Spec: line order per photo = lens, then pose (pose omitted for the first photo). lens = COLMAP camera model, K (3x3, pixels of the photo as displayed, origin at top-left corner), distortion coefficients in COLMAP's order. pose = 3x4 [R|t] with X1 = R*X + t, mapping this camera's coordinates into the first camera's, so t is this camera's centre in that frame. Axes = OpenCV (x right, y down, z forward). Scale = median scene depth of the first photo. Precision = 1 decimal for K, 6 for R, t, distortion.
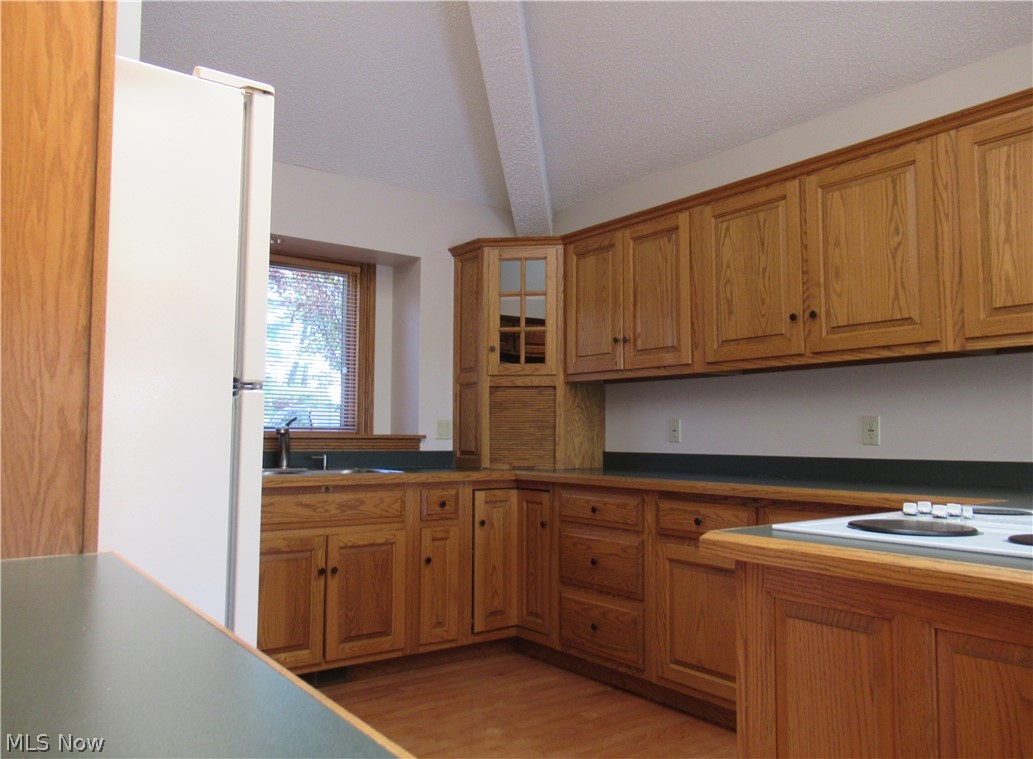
lens RADIAL K [[790.4, 0, 517.3], [0, 790.4, 378.3], [0, 0, 1]] dist [-0.009736, 0.004941]
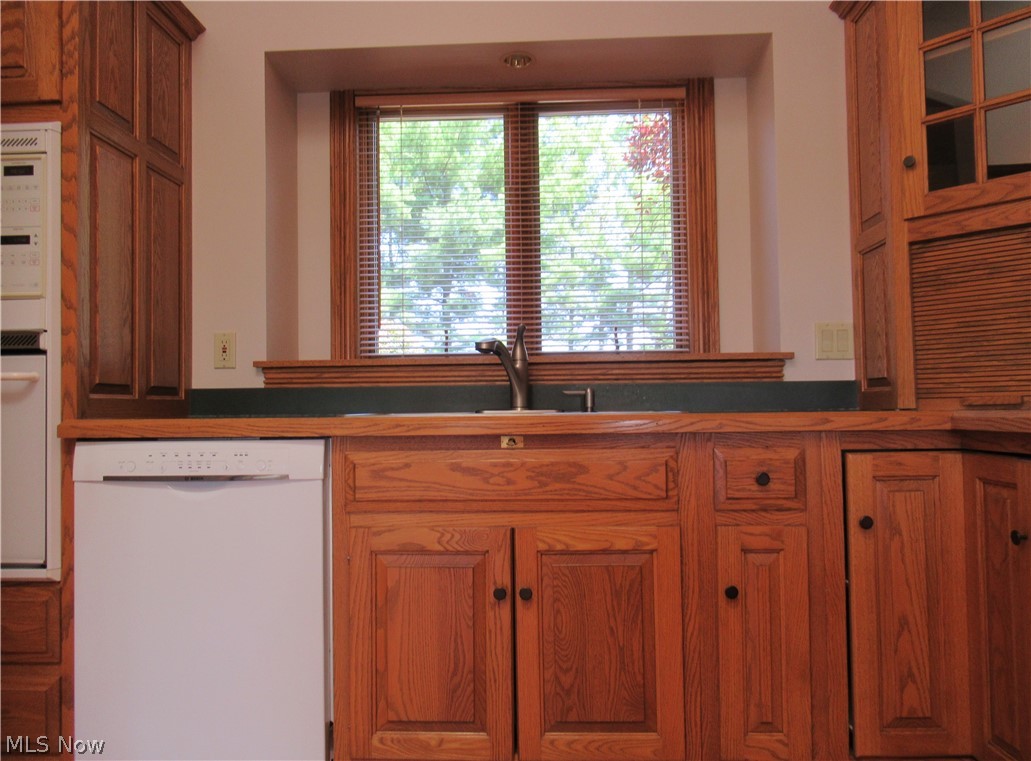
lens RADIAL K [[788.9, 0, 510.6], [0, 788.9, 384.8], [0, 0, 1]] dist [-0.009736, 0.004941]
pose [[0.775593, -0.033393, -0.630349, 0.088614], [0.064202, 0.997594, 0.026148, 0.079255], [0.627959, -0.060749, 0.775871, 0.530041]]
